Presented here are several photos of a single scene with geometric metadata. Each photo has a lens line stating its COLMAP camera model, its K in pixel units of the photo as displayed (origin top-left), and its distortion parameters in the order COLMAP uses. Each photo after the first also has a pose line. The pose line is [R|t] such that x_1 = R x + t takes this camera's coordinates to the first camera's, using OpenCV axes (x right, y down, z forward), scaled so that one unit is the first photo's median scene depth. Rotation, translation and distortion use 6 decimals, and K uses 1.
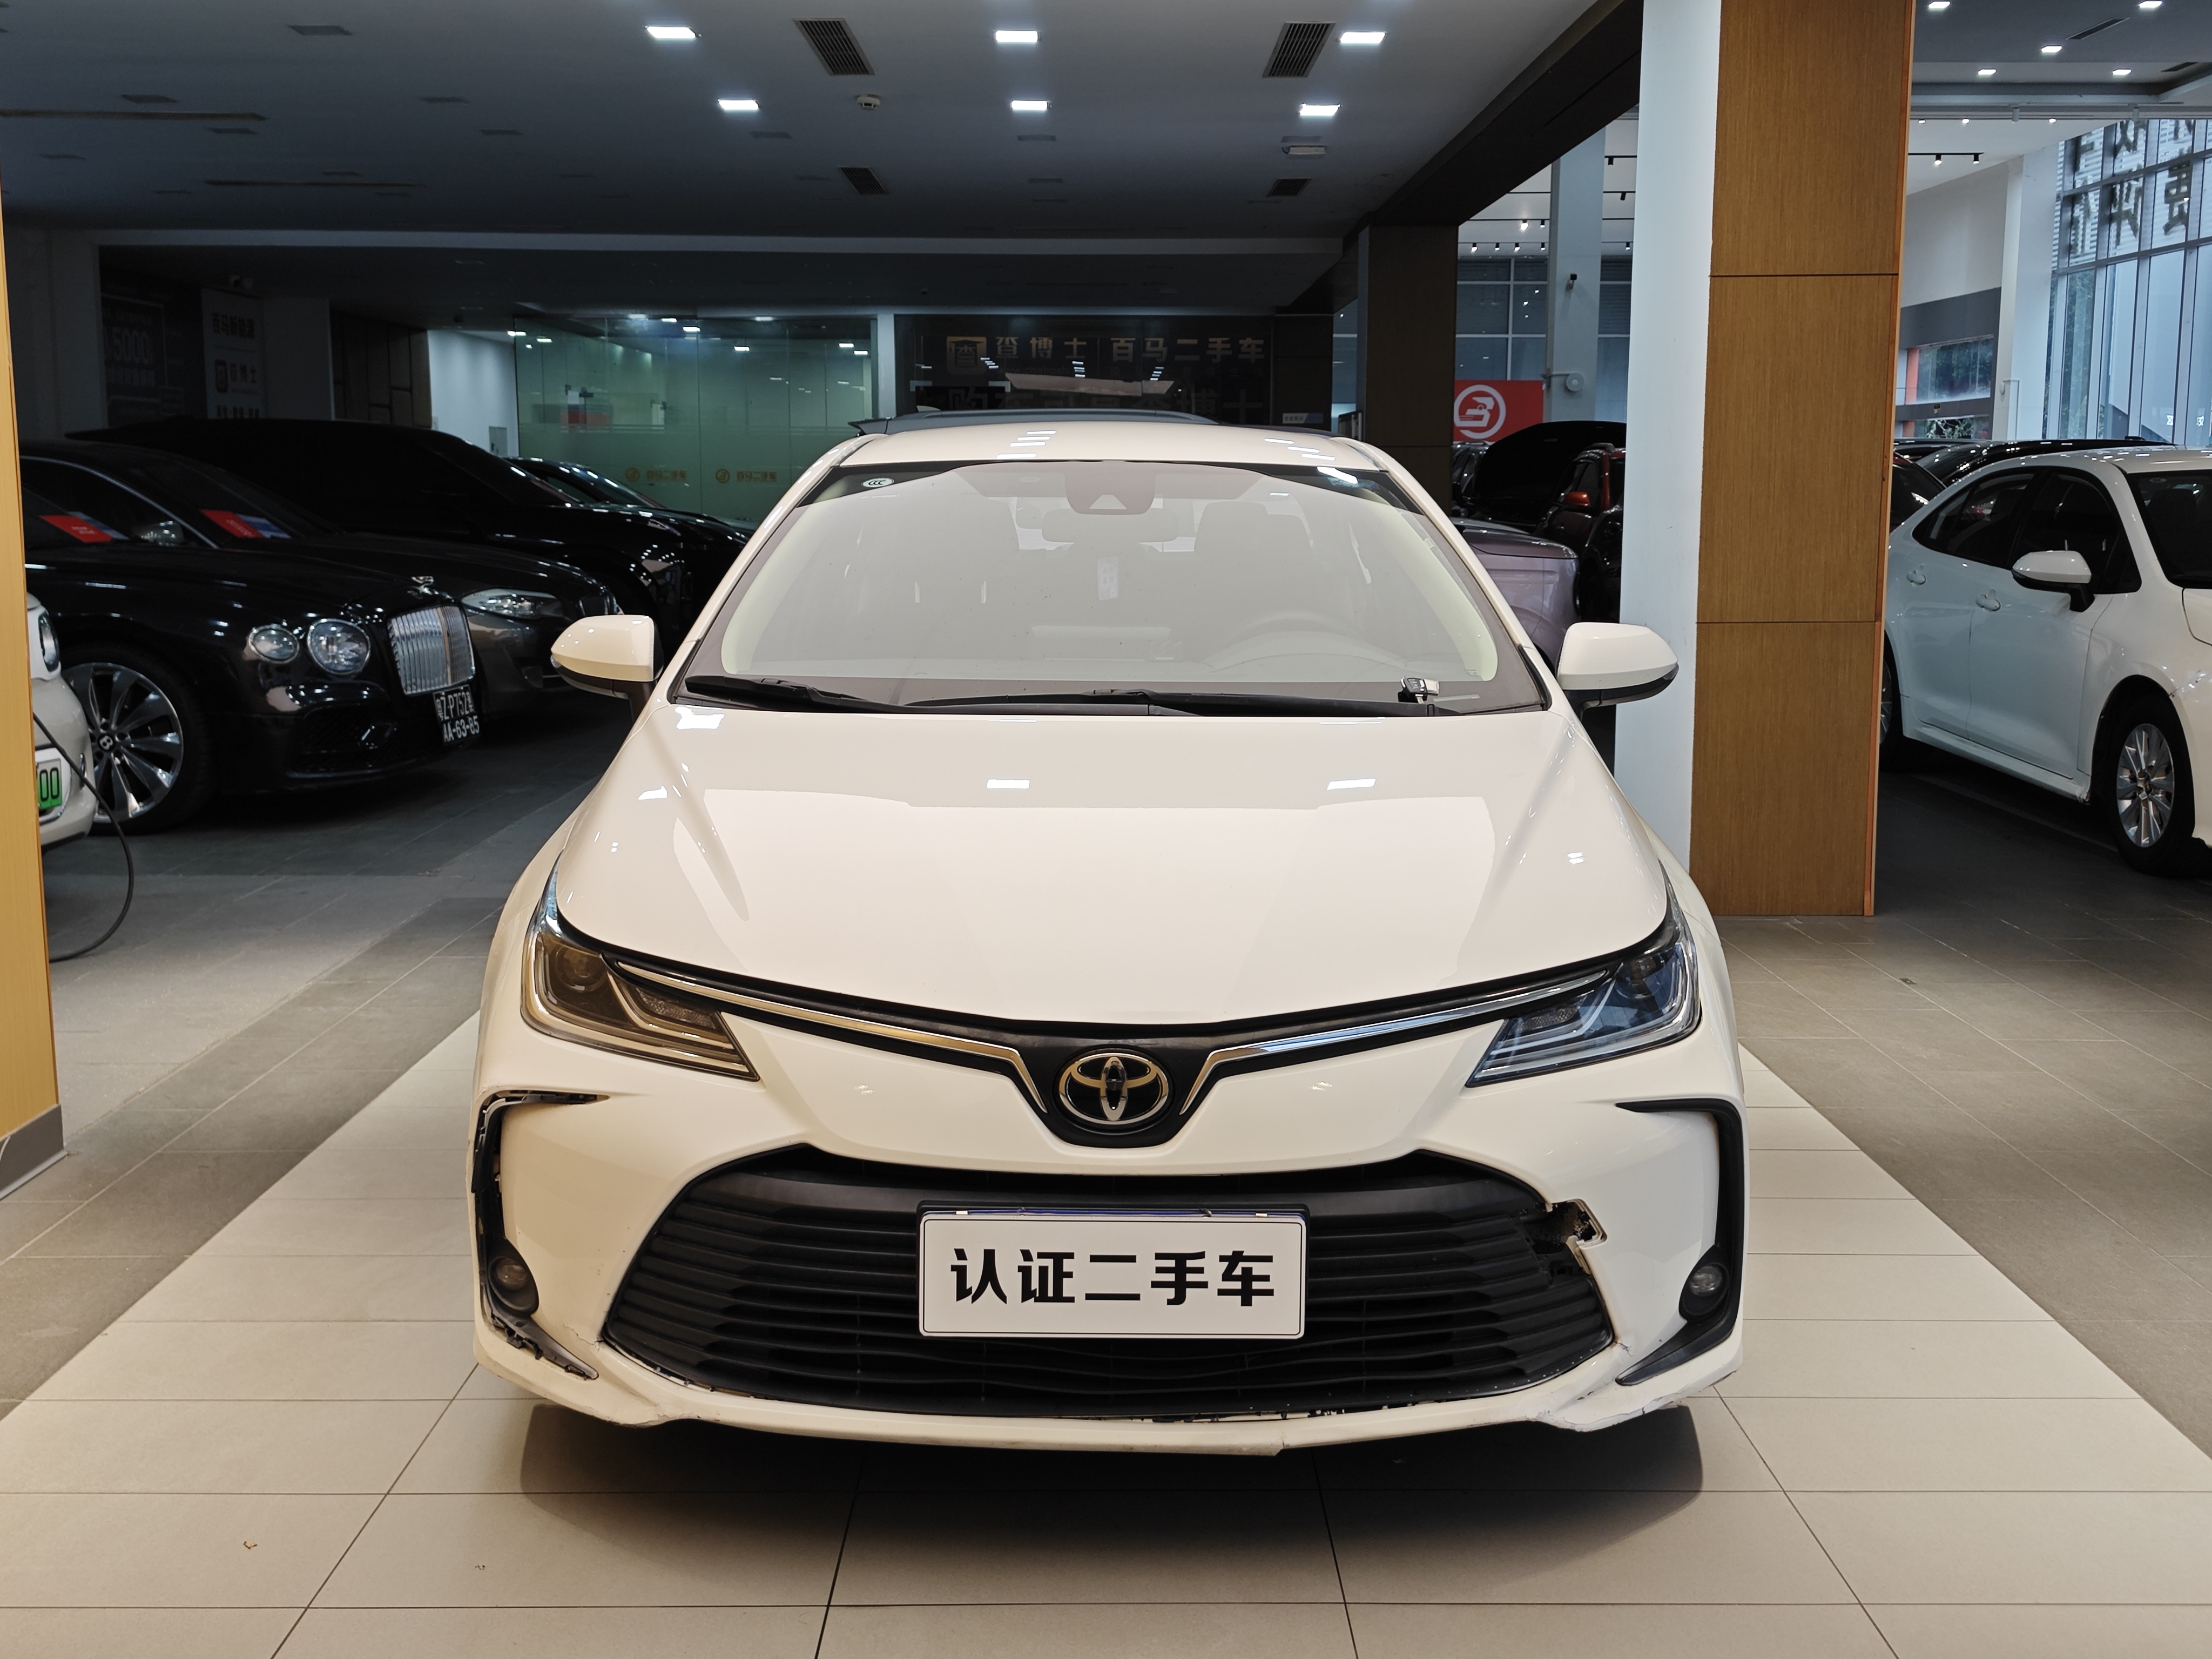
lens RADIAL K [[2274.2, 0, 1109.5], [0, 2274.2, 834.7], [0, 0, 1]] dist [0.053601, 0.000000]
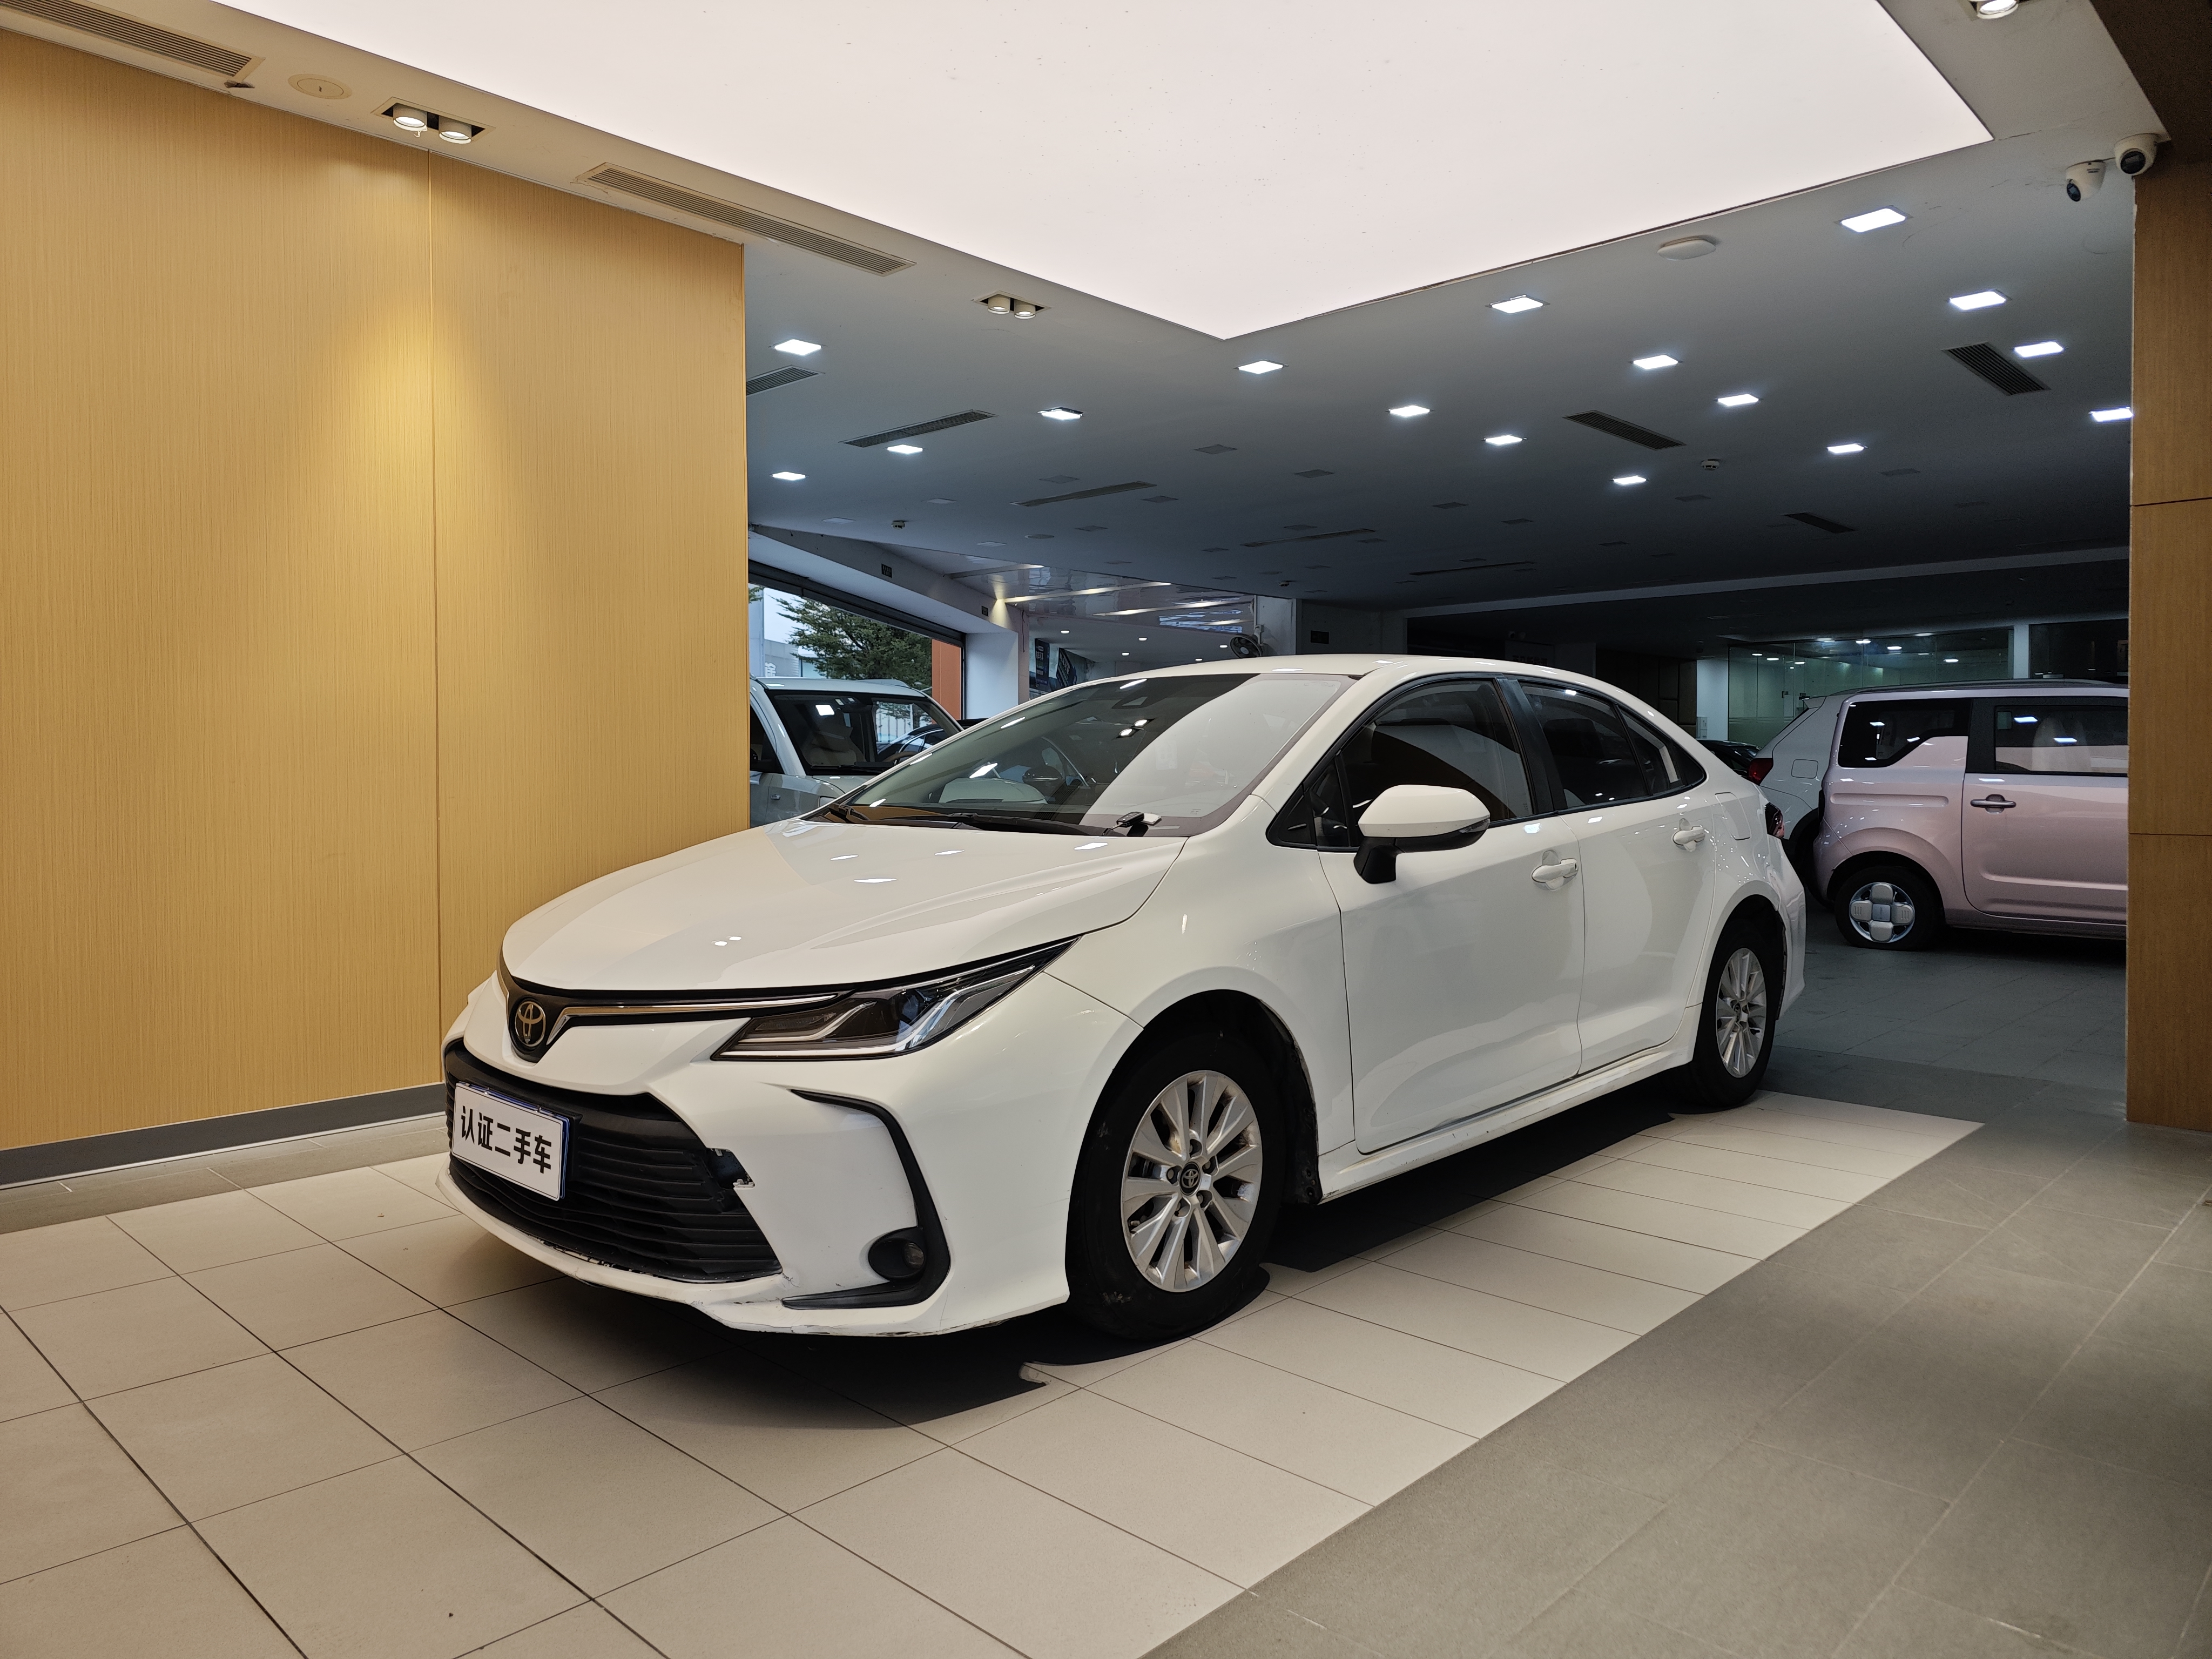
lens RADIAL K [[1501.2, 0, 1105.7], [0, 1501.2, 813.5], [0, 0, 1]] dist [0.012239, -0.002515]
pose [[0.714805, 0.015919, -0.699142, 1.046361], [-0.104670, 0.990915, -0.084452, 0.011344], [0.691446, 0.133546, 0.709977, 0.508082]]
